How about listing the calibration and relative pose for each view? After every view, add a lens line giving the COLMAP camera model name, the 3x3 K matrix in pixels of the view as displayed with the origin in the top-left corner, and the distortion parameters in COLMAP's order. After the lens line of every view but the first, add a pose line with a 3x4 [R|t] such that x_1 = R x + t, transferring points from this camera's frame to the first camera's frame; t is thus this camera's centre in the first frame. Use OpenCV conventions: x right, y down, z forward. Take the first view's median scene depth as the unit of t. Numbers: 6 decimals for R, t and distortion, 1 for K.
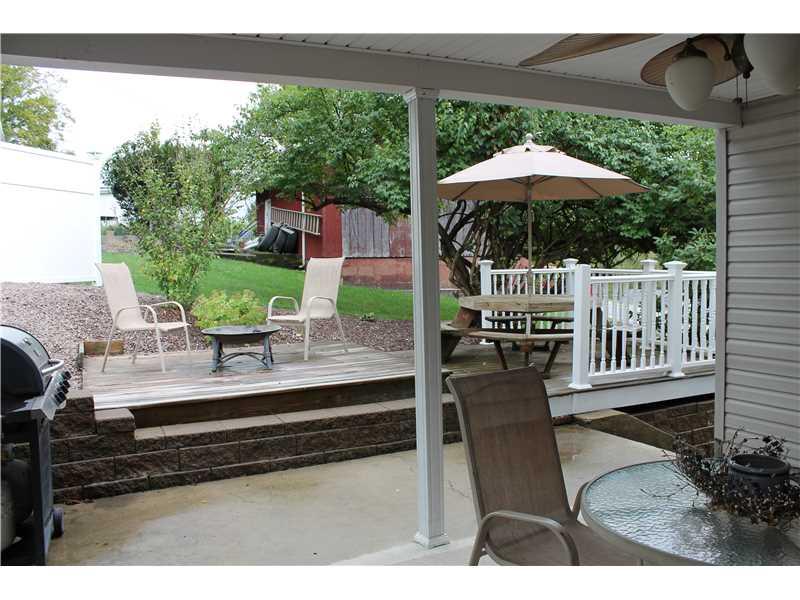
lens RADIAL K [[677.9, 0, 402.2], [0, 677.9, 306.2], [0, 0, 1]] dist [-0.152174, 0.104706]
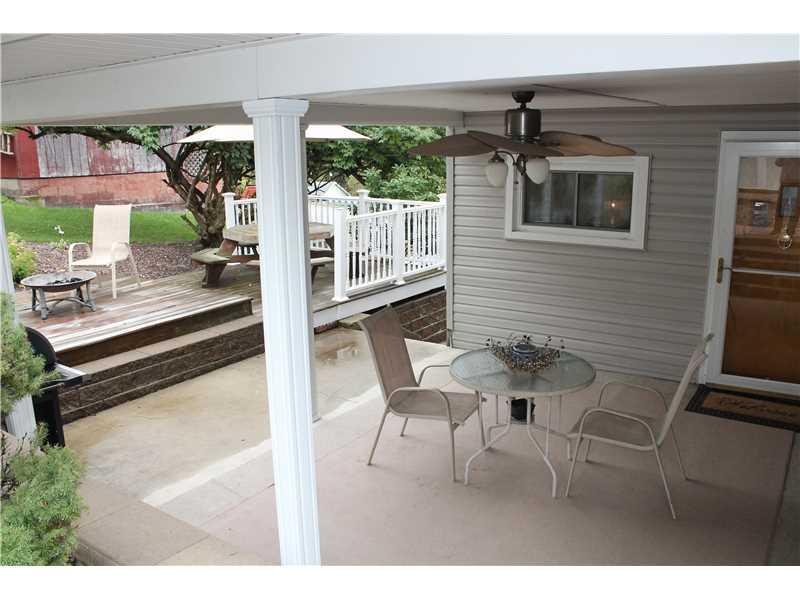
lens RADIAL K [[677.9, 0, 397.9], [0, 677.9, 298.7], [0, 0, 1]] dist [-0.152174, 0.104706]
pose [[0.874720, -0.101277, 0.473929, -0.279825], [0.028738, 0.987039, 0.157886, -0.092776], [-0.483776, -0.124486, 0.866293, -0.237067]]
